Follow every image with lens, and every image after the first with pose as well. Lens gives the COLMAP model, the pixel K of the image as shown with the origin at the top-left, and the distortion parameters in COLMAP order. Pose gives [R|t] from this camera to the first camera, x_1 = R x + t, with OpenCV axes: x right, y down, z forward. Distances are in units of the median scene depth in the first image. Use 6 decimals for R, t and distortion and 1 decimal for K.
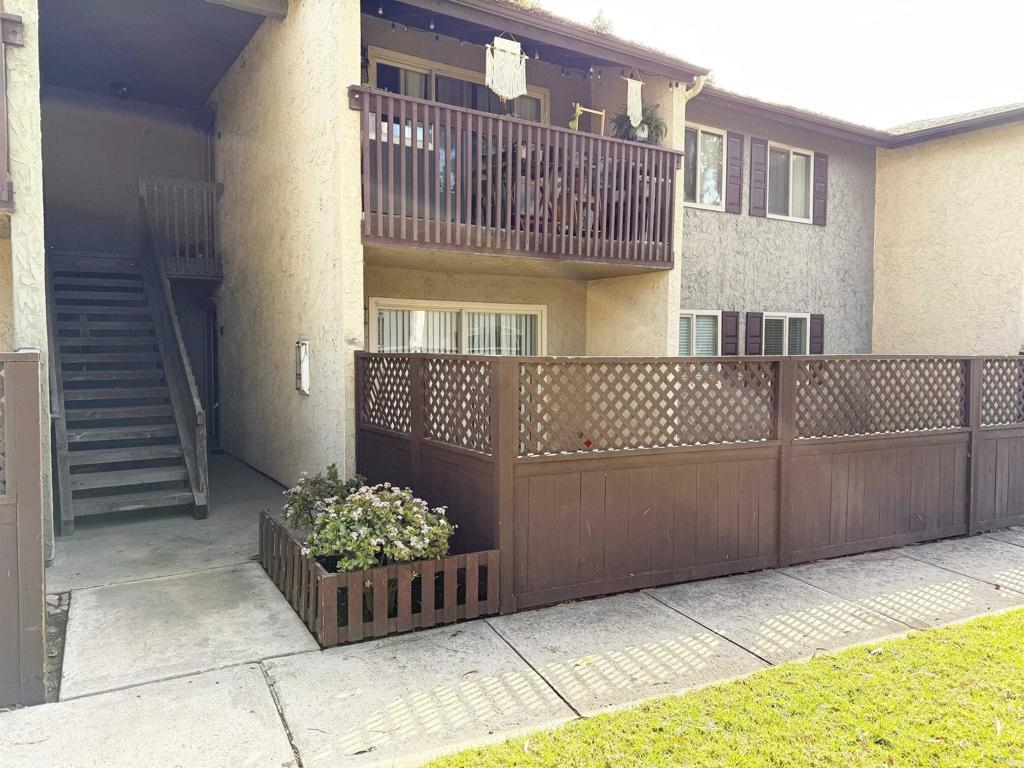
lens RADIAL K [[712.1, 0, 512.0], [0, 712.1, 384.0], [0, 0, 1]] dist [0.028114, 0.002707]
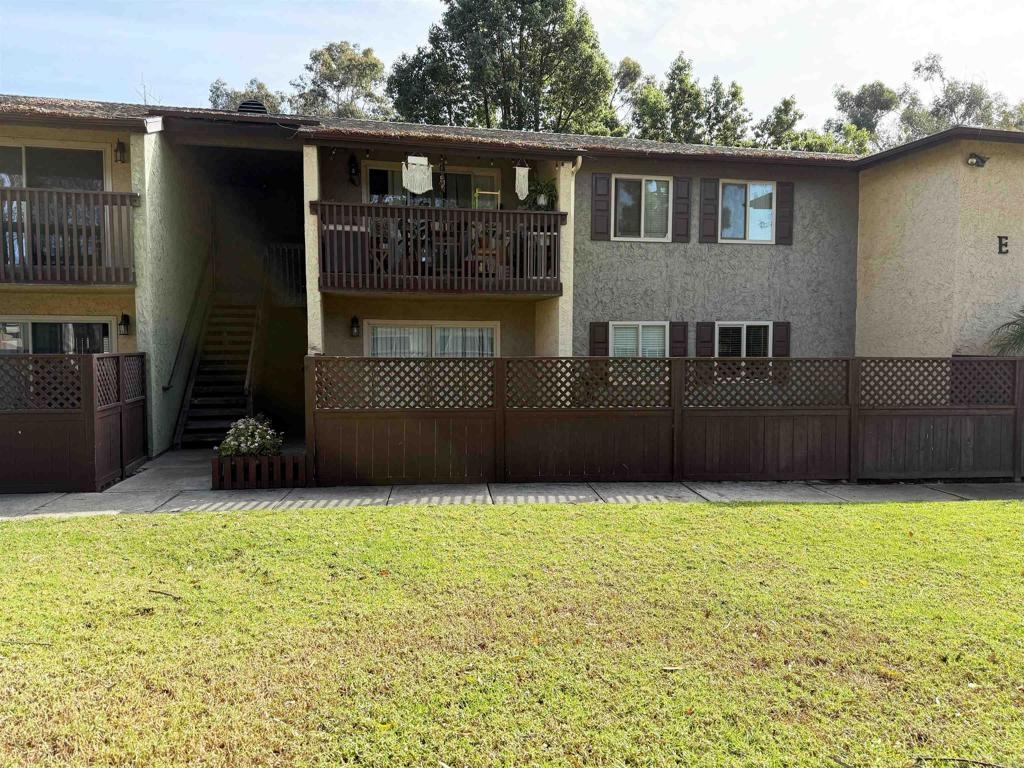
lens RADIAL K [[701.4, 0, 512.2], [0, 701.4, 387.2], [0, 0, 1]] dist [0.052447, -0.001198]
pose [[0.939982, 0.017115, -0.340796, 0.444112], [-0.016316, 0.999853, 0.005212, 0.009651], [0.340835, 0.000662, 0.940123, -0.238450]]
